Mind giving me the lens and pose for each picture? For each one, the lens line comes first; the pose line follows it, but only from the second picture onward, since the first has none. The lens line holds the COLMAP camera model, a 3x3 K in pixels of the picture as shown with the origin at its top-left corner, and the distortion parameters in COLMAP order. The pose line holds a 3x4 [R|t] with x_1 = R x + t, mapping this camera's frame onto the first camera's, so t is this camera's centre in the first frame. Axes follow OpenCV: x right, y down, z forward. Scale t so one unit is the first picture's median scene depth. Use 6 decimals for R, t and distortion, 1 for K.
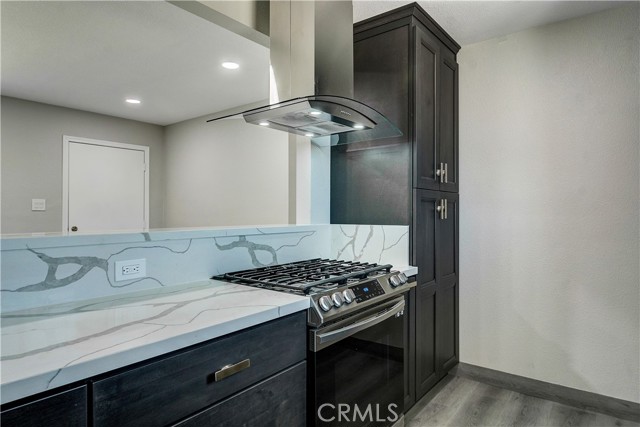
lens RADIAL K [[384.3, 0, 319.5], [0, 384.3, 213.0], [0, 0, 1]] dist [-0.002298, -0.001175]
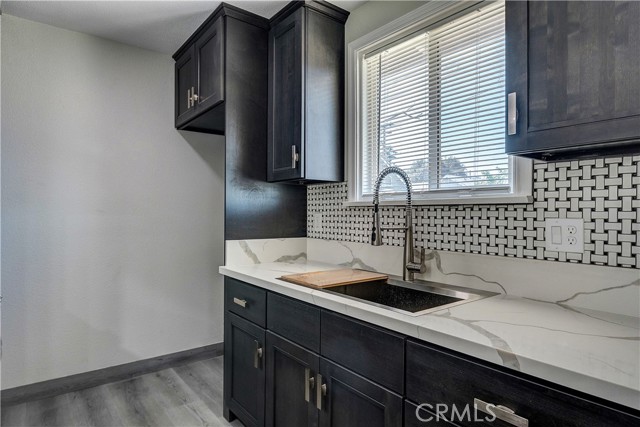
lens RADIAL K [[384.3, 0, 319.5], [0, 384.3, 212.6], [0, 0, 1]] dist [-0.002298, -0.001175]
pose [[0.251553, -0.002215, 0.967841, -0.303321], [-0.001534, 0.999995, 0.002687, -0.004325], [-0.967842, -0.002161, 0.251548, 0.130967]]
